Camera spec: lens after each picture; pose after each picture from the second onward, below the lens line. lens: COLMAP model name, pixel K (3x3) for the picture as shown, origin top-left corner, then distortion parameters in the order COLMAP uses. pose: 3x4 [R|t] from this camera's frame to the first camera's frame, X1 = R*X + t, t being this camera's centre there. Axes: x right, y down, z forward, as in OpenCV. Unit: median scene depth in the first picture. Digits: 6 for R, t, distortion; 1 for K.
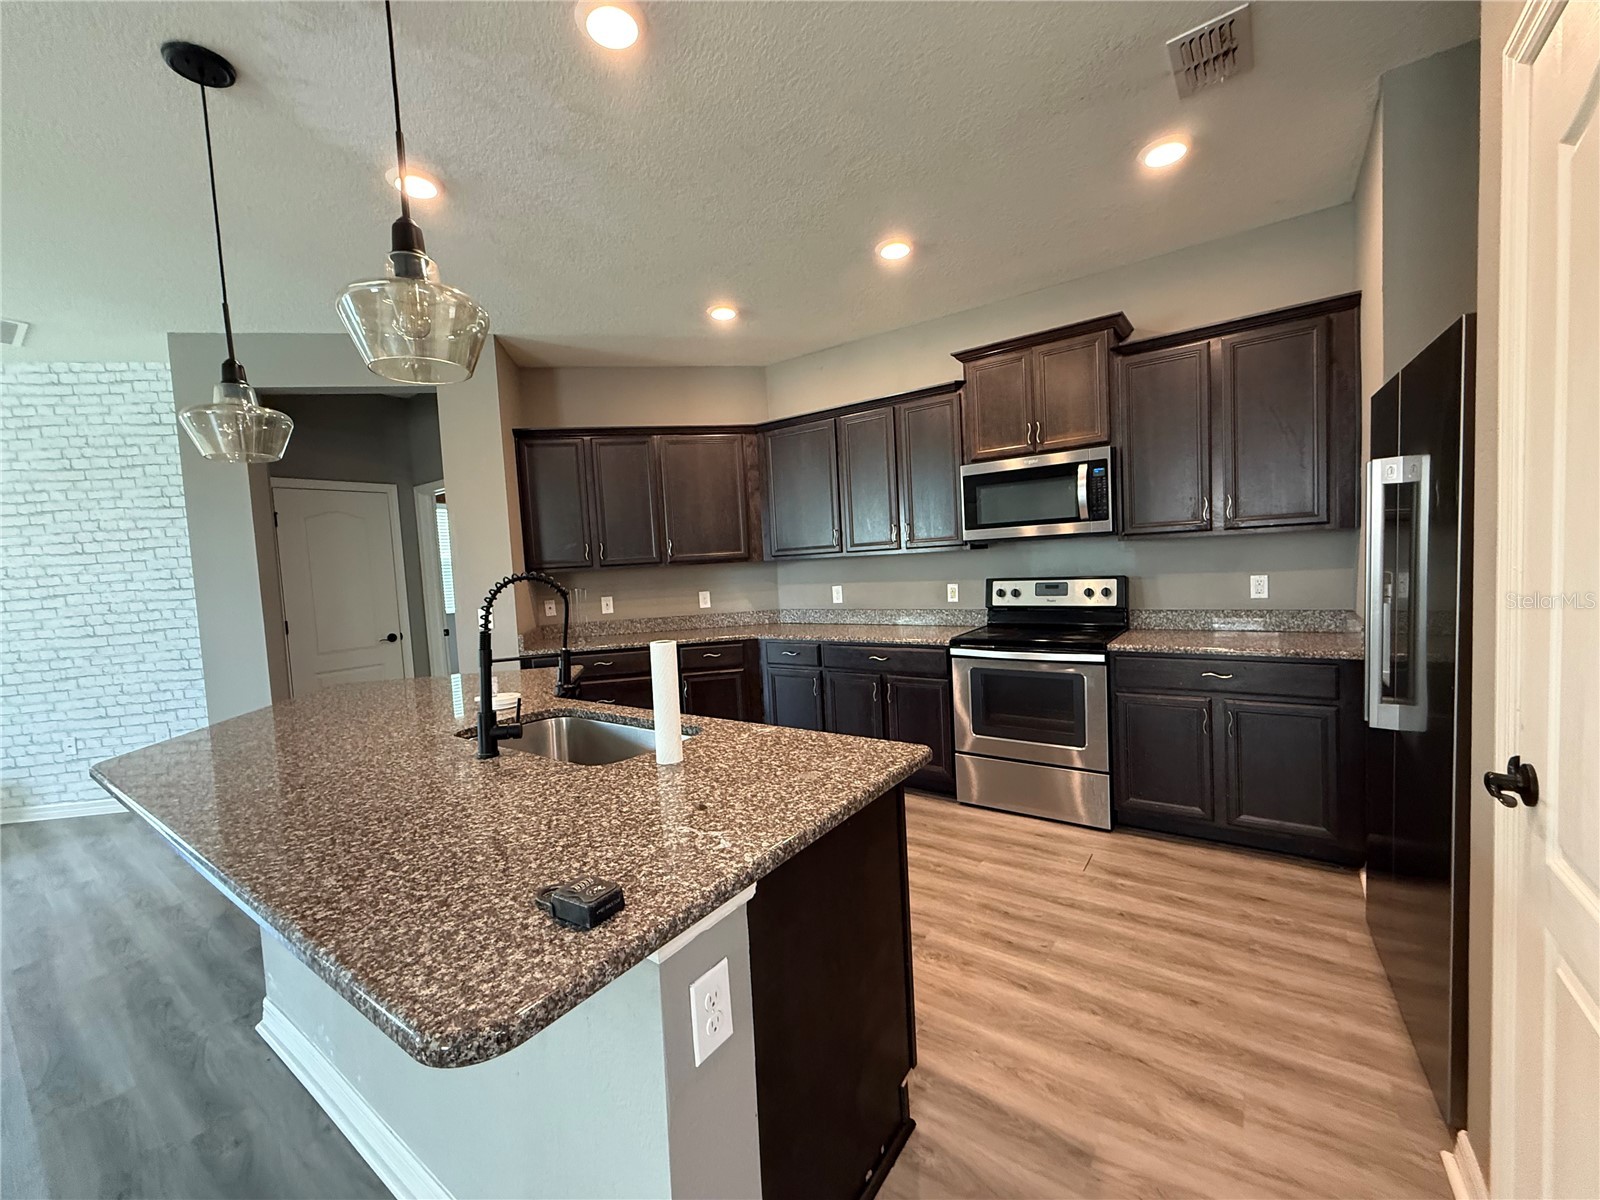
lens RADIAL K [[639.2, 0, 795.1], [0, 639.2, 599.8], [0, 0, 1]] dist [0.001401, -0.000380]
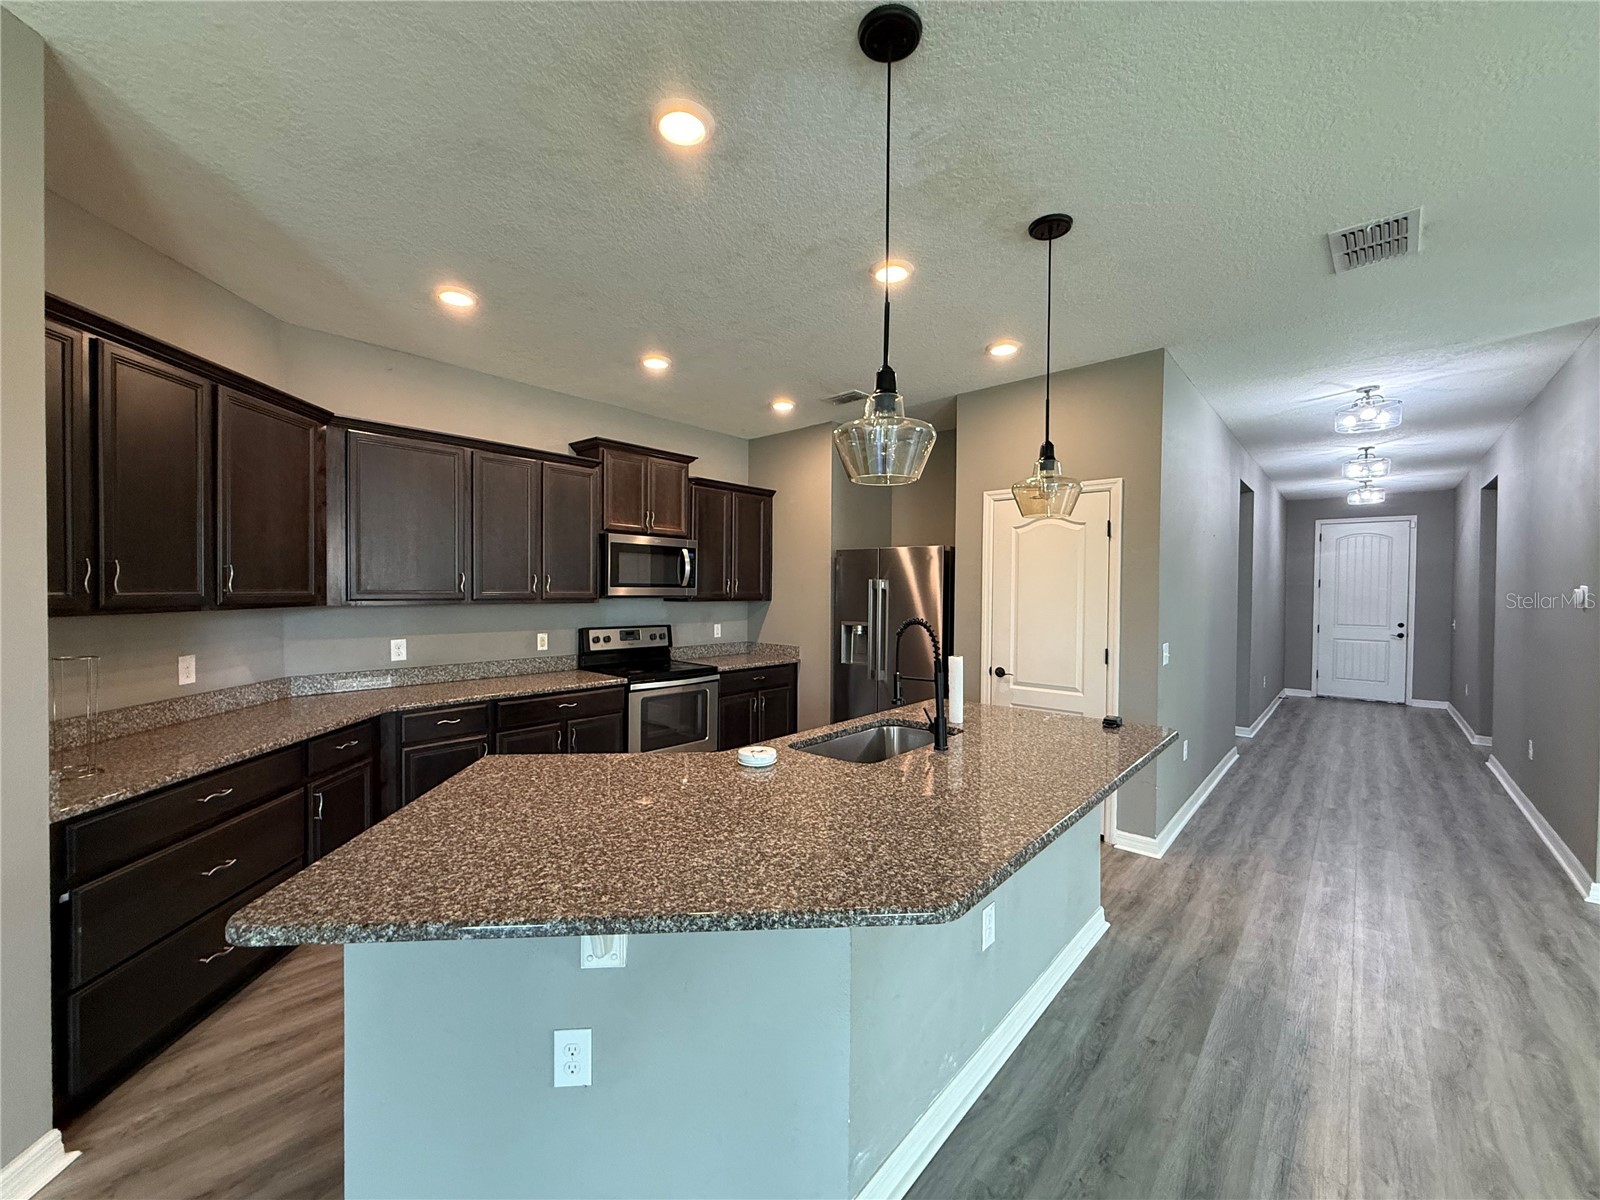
lens RADIAL K [[639.2, 0, 795.7], [0, 639.2, 599.2], [0, 0, 1]] dist [0.001401, -0.000380]
pose [[0.101461, 0.040189, 0.994027, -0.862006], [0.047409, 0.997853, -0.045183, -0.015147], [-0.993709, 0.051710, 0.099338, 0.522837]]
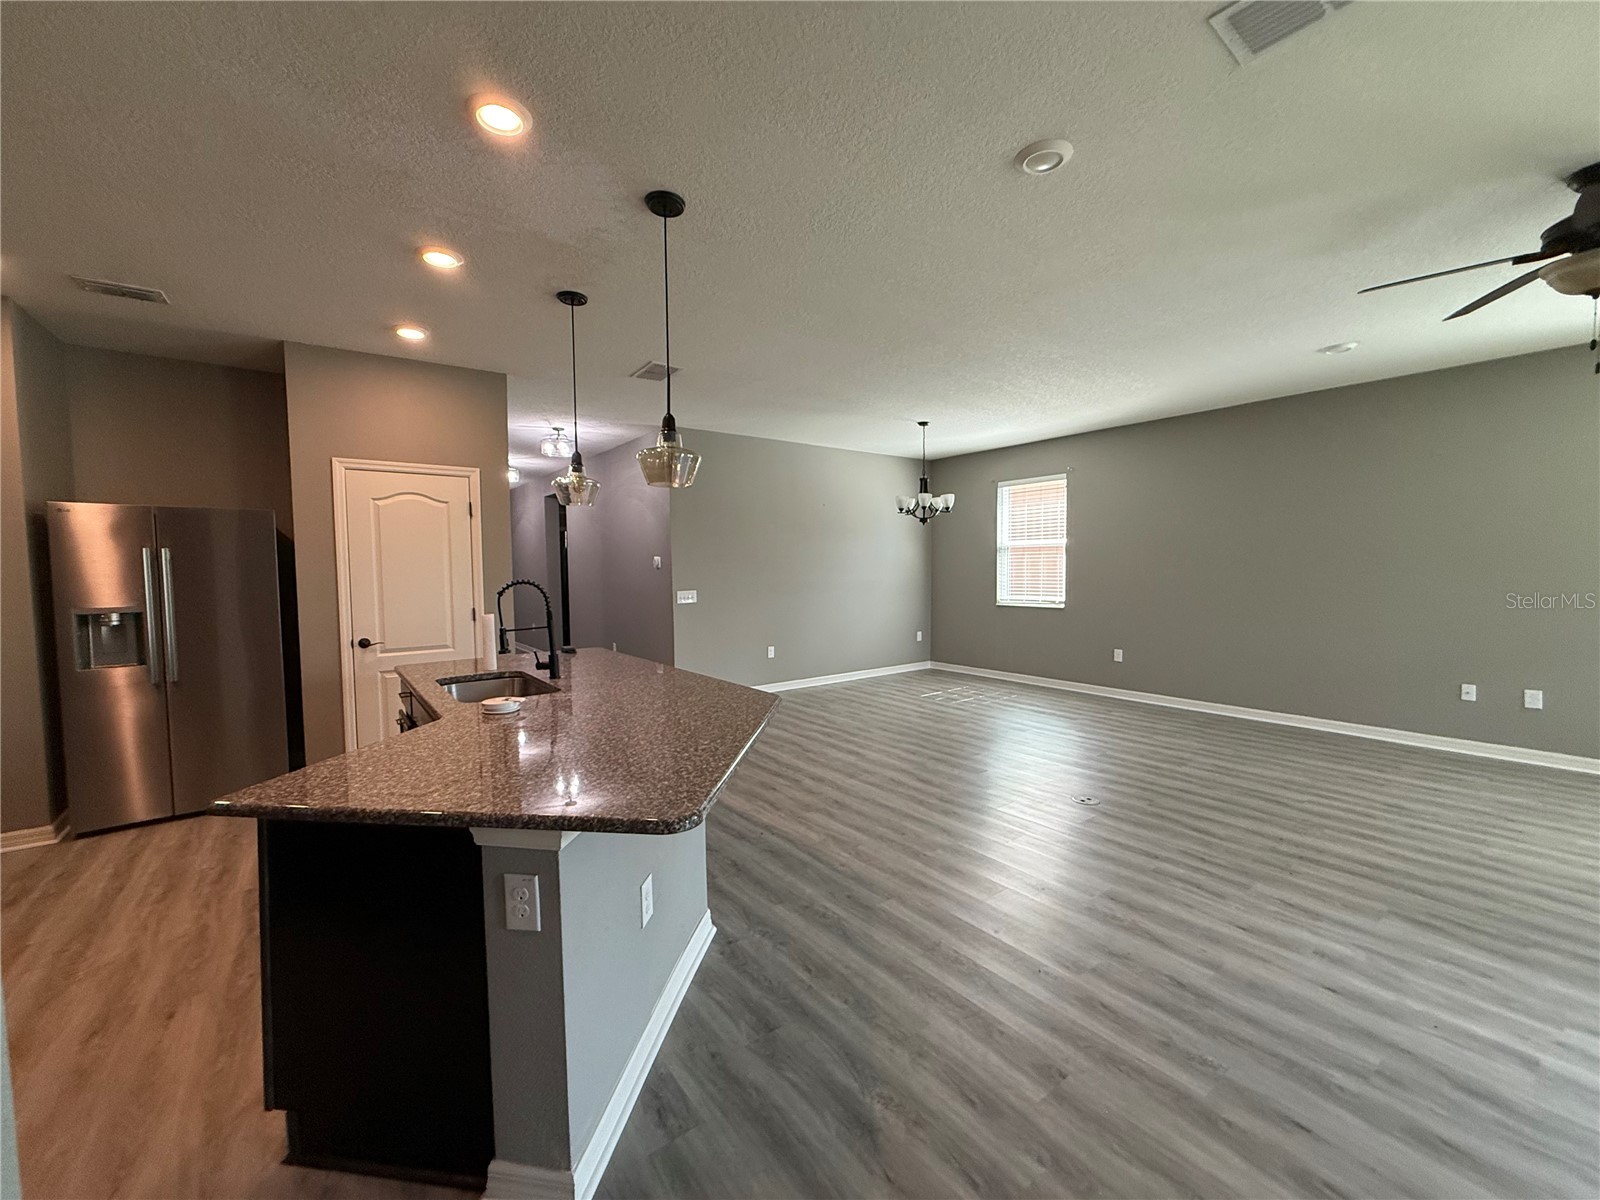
lens RADIAL K [[639.2, 0, 794.2], [0, 639.2, 600.5], [0, 0, 1]] dist [0.001401, -0.000380]
pose [[-0.952112, 0.048411, 0.301893, -0.762575], [0.081199, 0.991965, 0.097016, -0.043181], [-0.294771, 0.116883, -0.948393, 1.130066]]
